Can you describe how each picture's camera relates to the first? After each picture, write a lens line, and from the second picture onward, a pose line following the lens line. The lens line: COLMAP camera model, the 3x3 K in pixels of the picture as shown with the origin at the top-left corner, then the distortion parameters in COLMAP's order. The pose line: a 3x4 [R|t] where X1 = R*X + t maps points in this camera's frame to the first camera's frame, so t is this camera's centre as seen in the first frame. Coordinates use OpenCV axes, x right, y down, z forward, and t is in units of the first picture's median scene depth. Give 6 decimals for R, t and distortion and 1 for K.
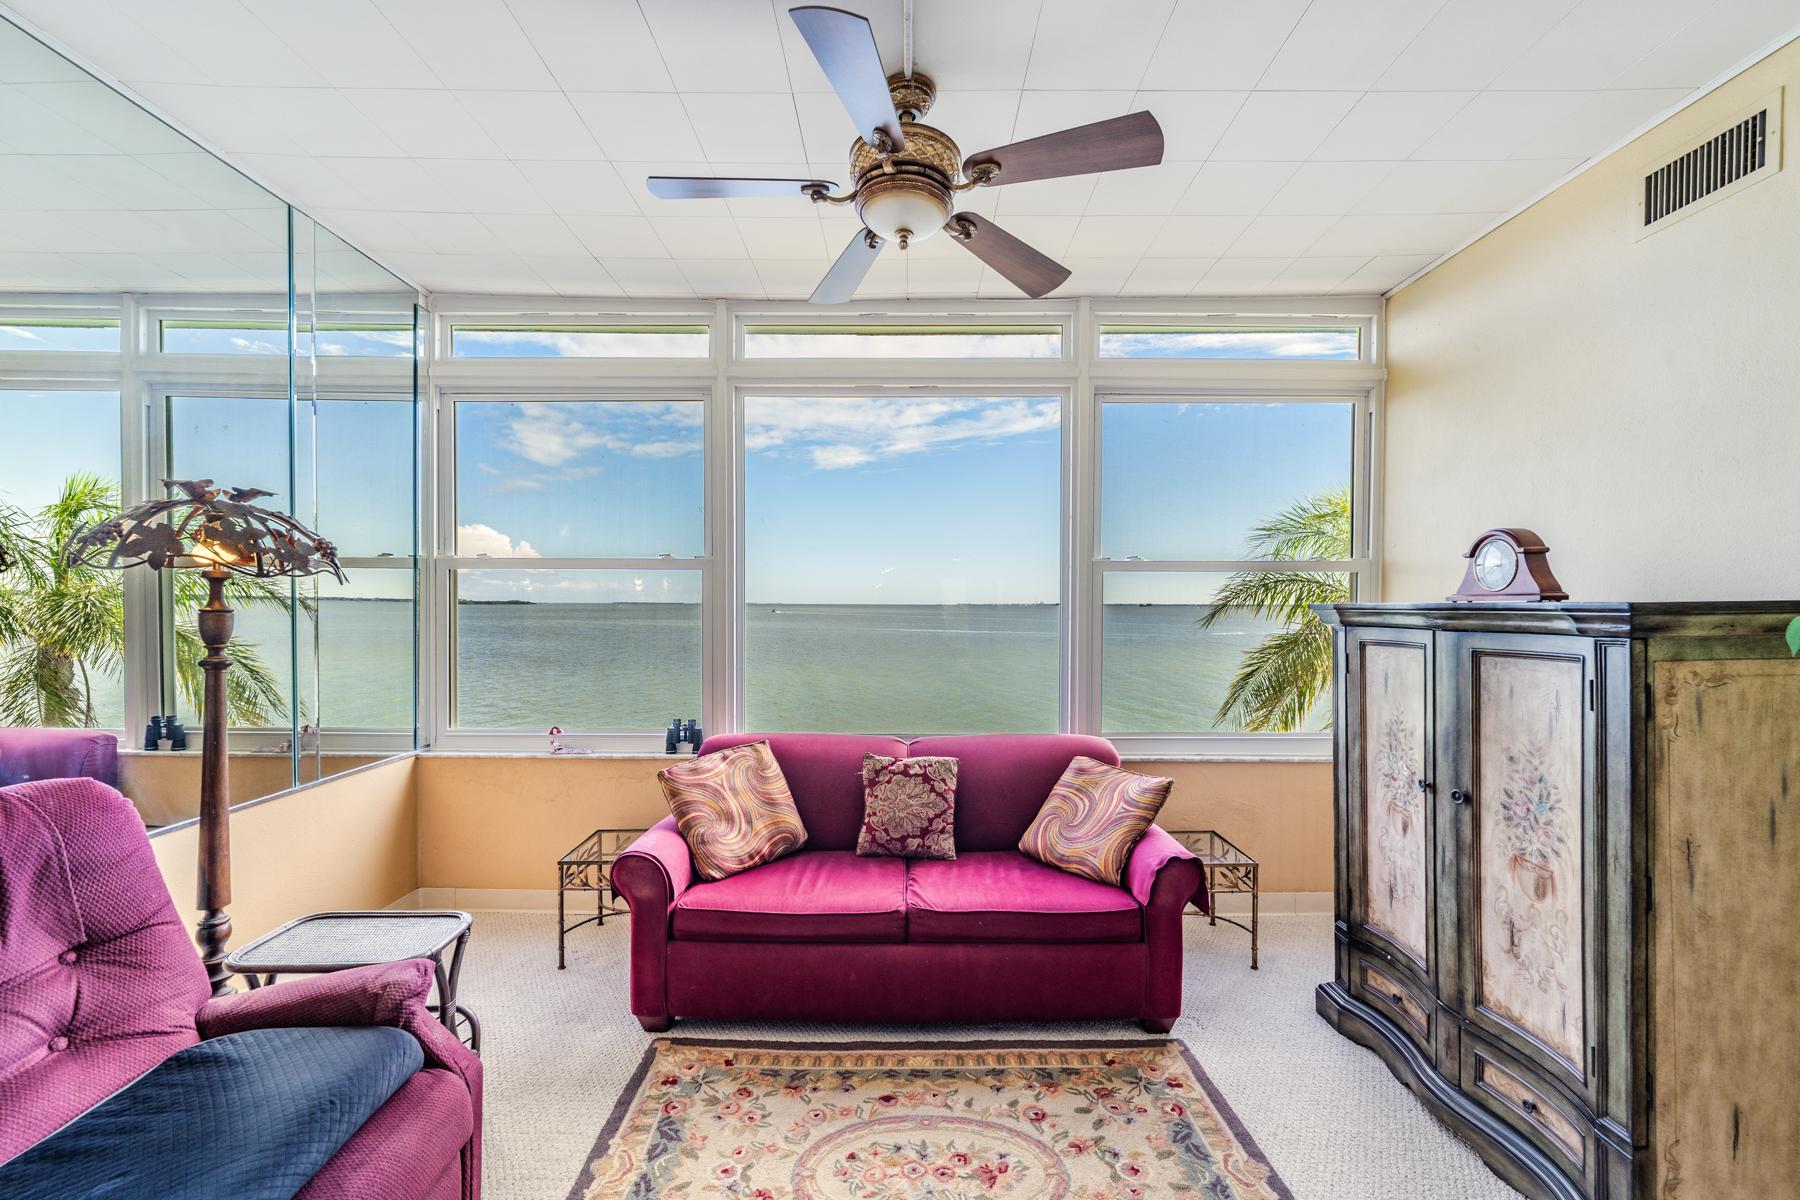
lens RADIAL K [[728.4, 0, 901.5], [0, 728.4, 607.6], [0, 0, 1]] dist [-0.001022, -0.000436]
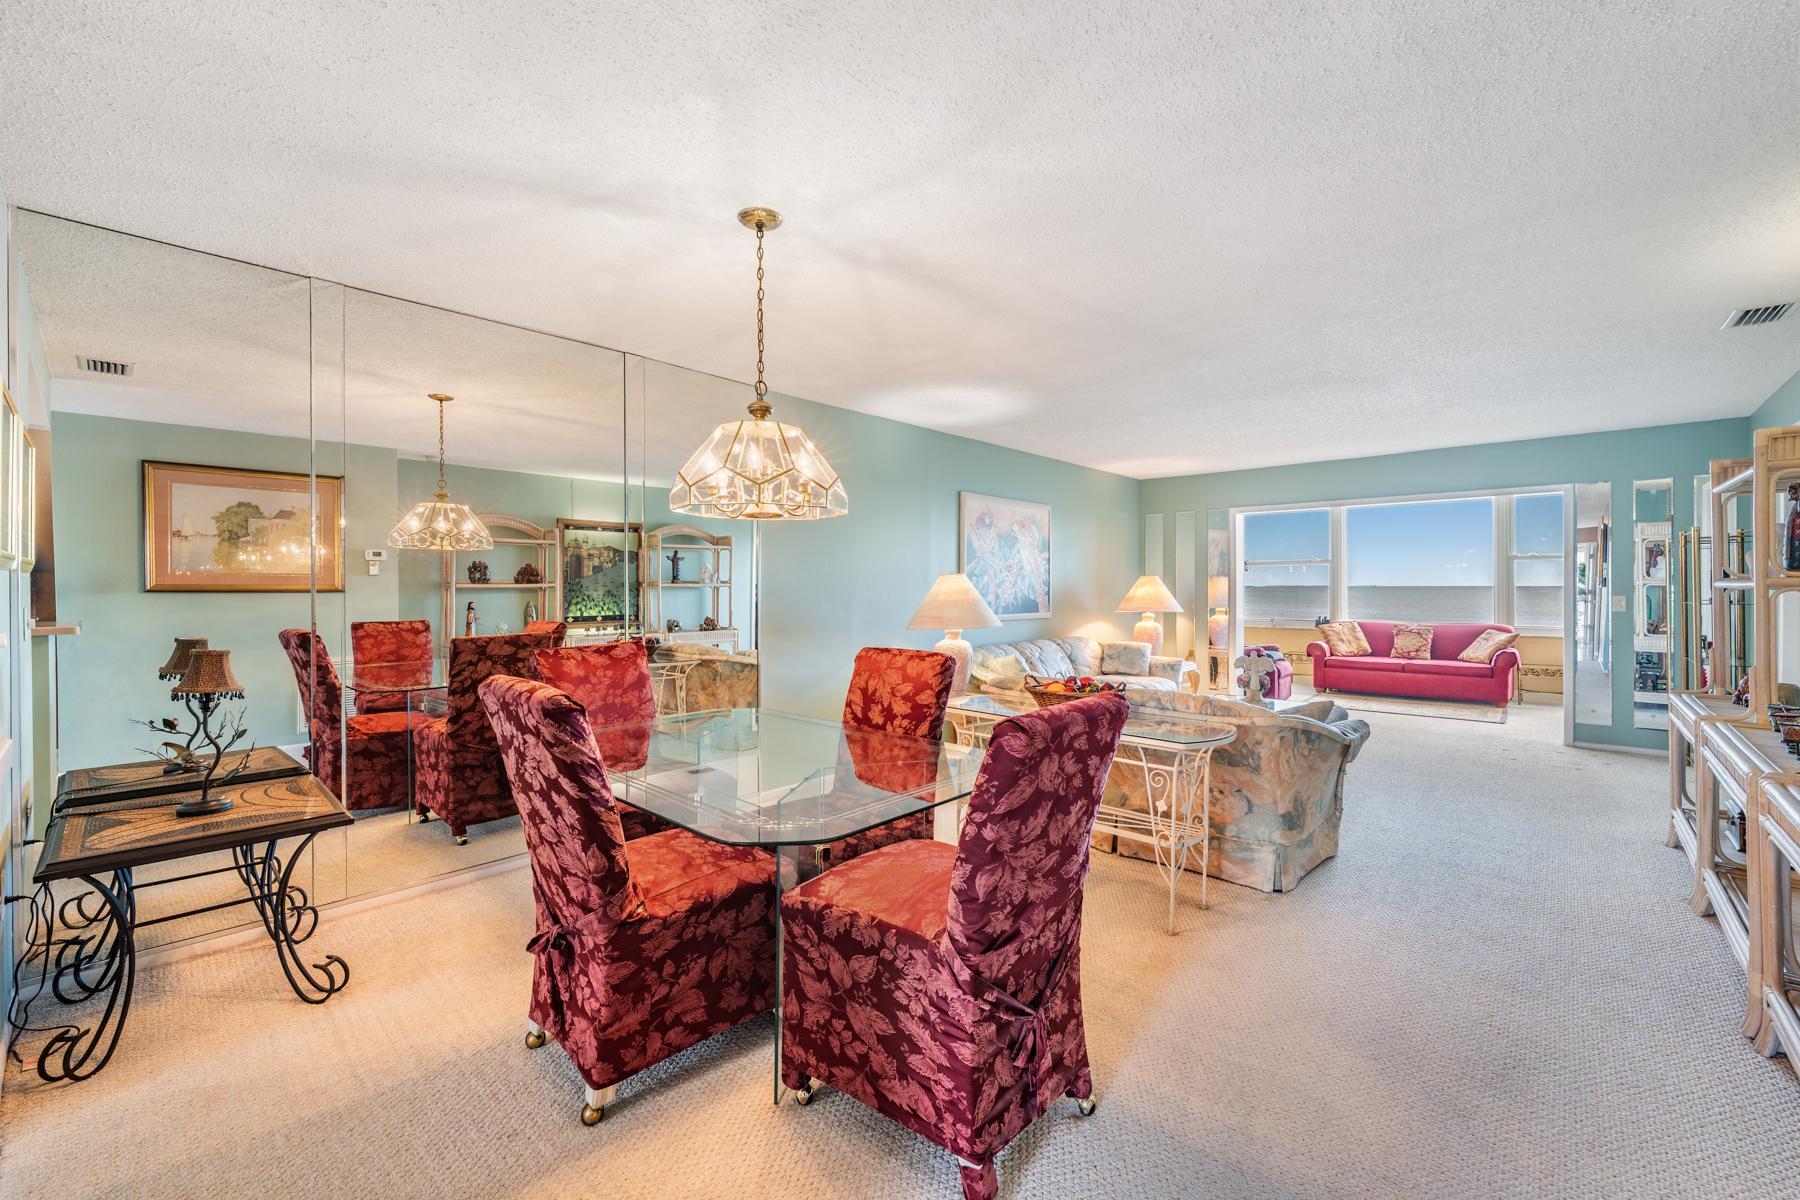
lens RADIAL K [[728.4, 0, 899.3], [0, 728.4, 589.9], [0, 0, 1]] dist [-0.001022, -0.000436]
pose [[0.741995, -0.002979, -0.670399, 0.458595], [0.001961, 0.999995, -0.002273, 0.058640], [0.670403, 0.000372, 0.741998, -2.653306]]
